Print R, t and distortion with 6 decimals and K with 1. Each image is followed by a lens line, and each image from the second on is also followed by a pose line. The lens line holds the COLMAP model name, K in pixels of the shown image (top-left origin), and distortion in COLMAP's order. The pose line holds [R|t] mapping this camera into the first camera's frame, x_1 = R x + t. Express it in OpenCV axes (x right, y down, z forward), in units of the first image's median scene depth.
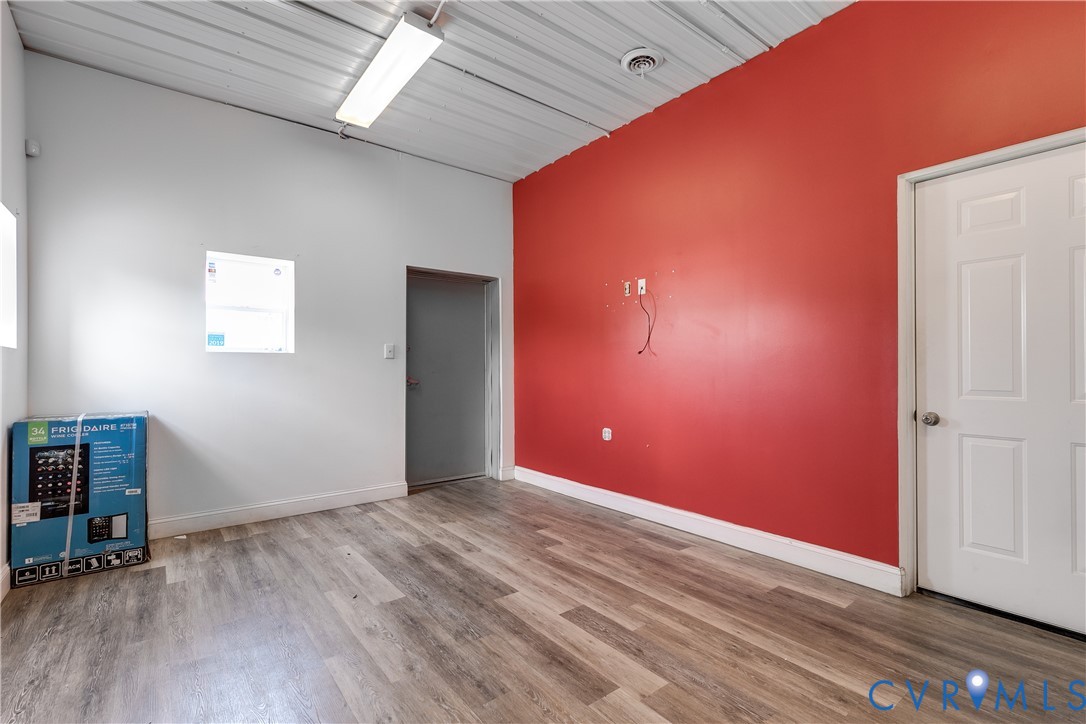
lens RADIAL K [[497.6, 0, 544.4], [0, 497.6, 366.5], [0, 0, 1]] dist [0.020557, -0.000602]
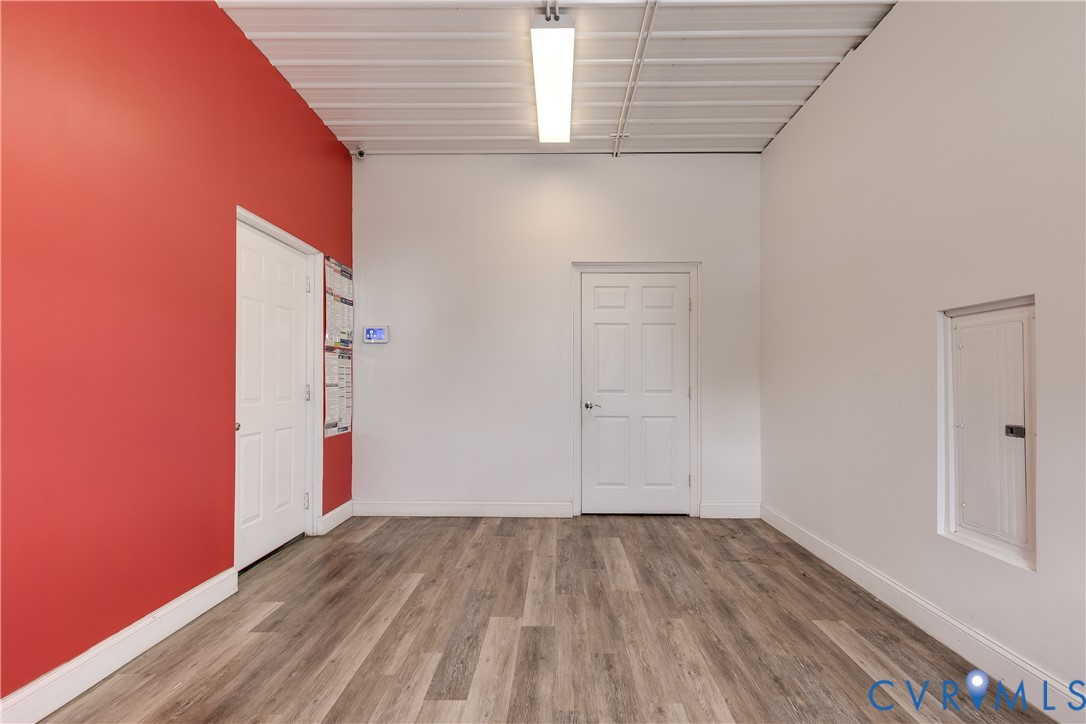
lens RADIAL K [[497.6, 0, 545.6], [0, 497.6, 368.7], [0, 0, 1]] dist [0.020557, -0.000602]
pose [[-0.775715, 0.016848, 0.630858, -0.624512], [-0.002451, 0.999556, -0.029708, -0.007968], [-0.631079, -0.024591, -0.775329, 1.664885]]
